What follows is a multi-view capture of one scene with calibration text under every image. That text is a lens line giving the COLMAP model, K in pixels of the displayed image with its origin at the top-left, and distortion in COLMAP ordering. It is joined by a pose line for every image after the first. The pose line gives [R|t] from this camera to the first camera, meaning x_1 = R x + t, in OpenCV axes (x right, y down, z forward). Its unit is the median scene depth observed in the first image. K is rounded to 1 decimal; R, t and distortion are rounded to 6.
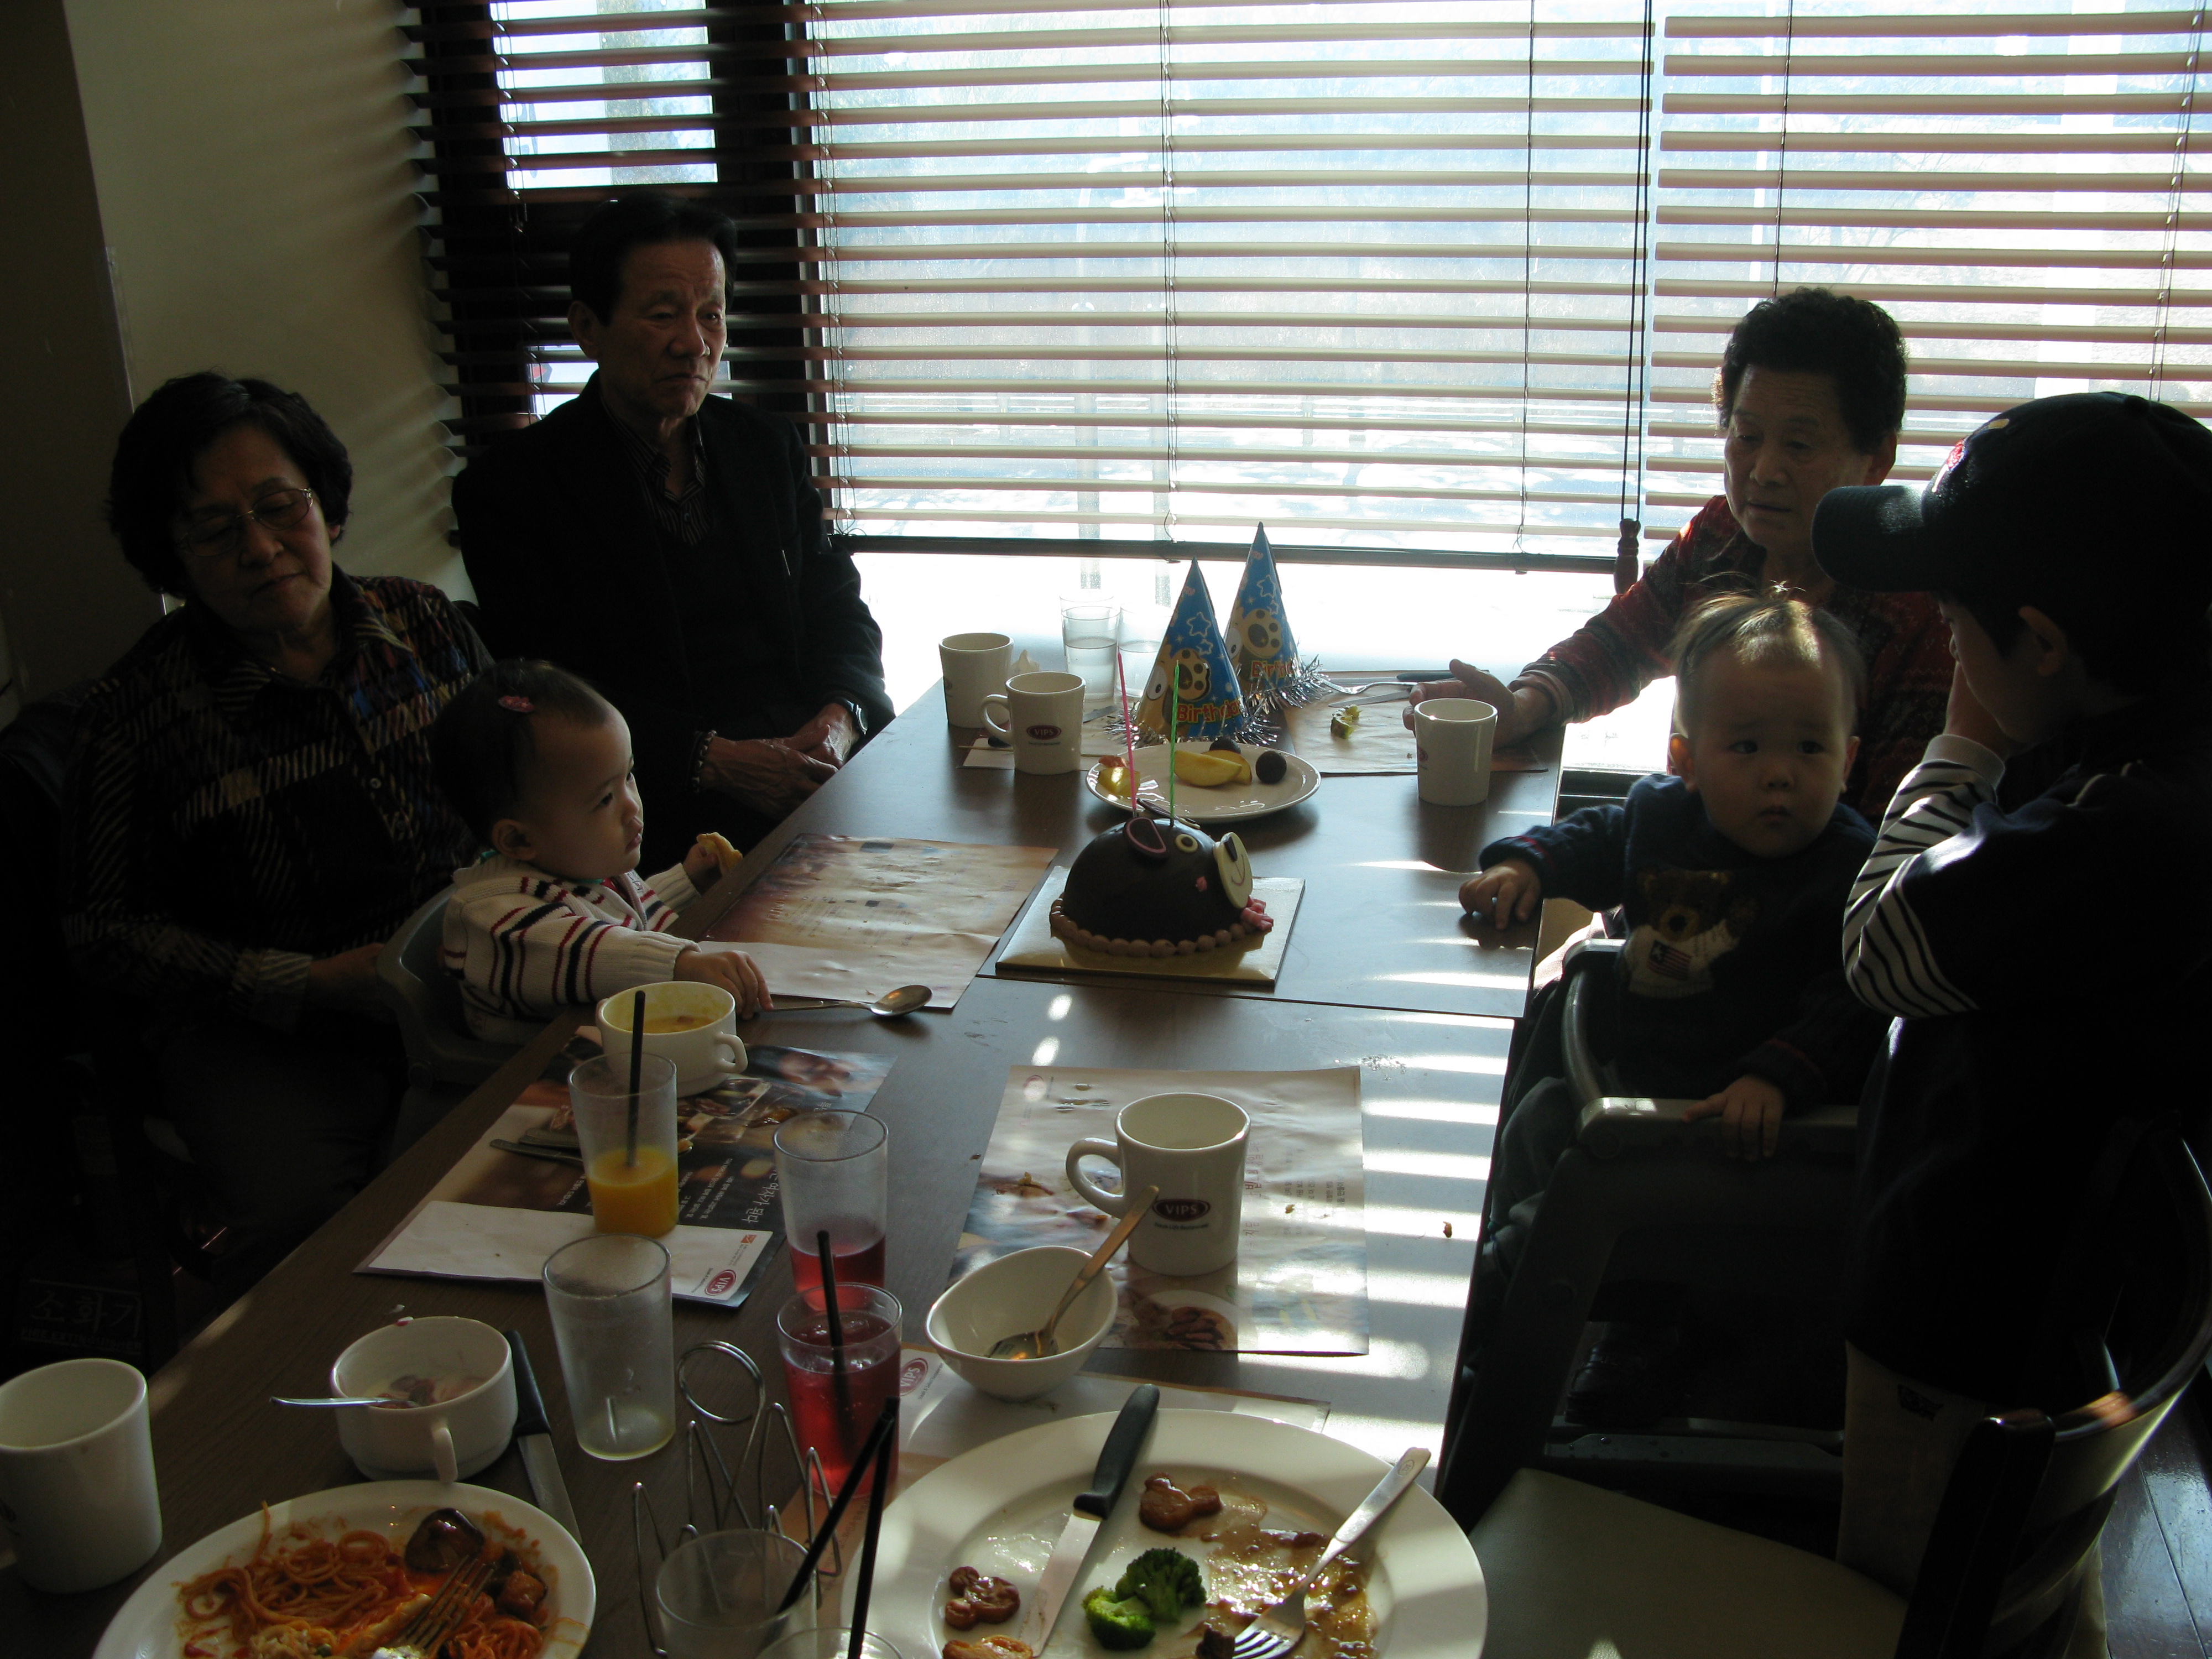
lens RADIAL K [[2254.5, 0, 1112.0], [0, 2254.5, 852.4], [0, 0, 1]] dist [-0.202481, 0.251328]
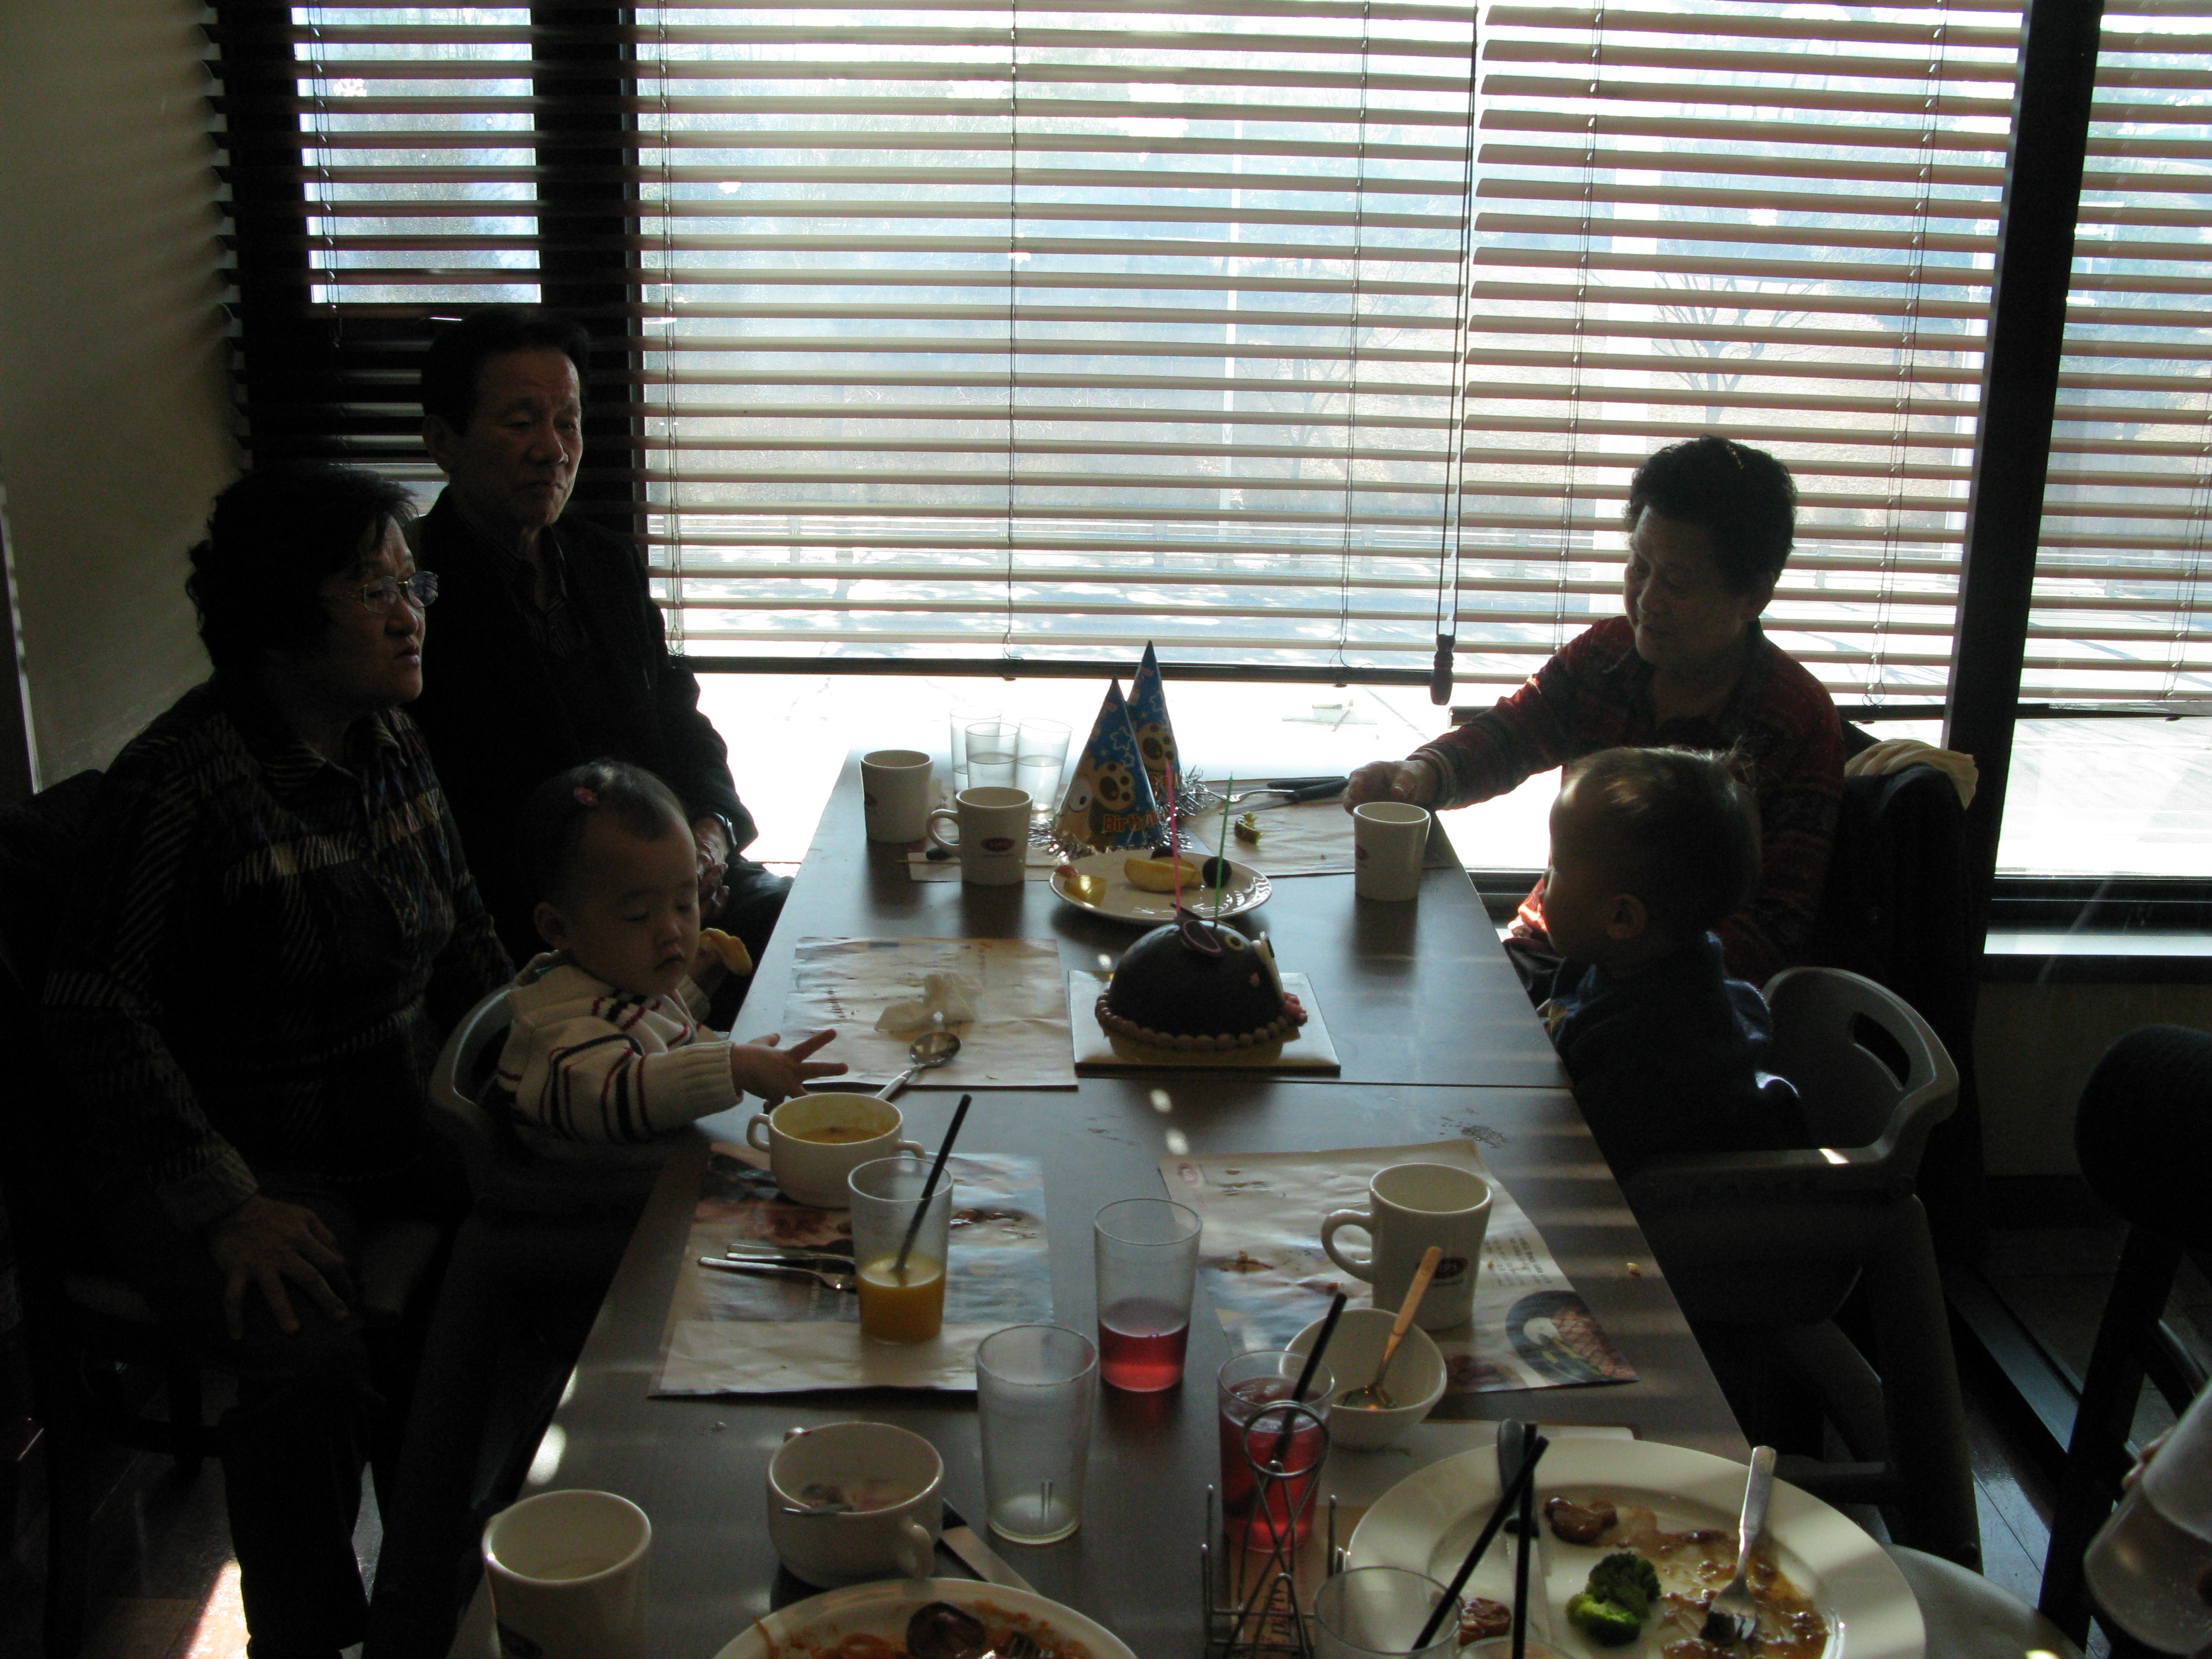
lens RADIAL K [[2254.5, 0, 1112.0], [0, 2254.5, 852.4], [0, 0, 1]] dist [-0.202481, 0.251328]
pose [[0.970781, -0.026068, 0.238549, -0.207607], [0.038111, 0.998214, -0.046013, 0.000030], [-0.236923, 0.053759, 0.970040, -0.017971]]
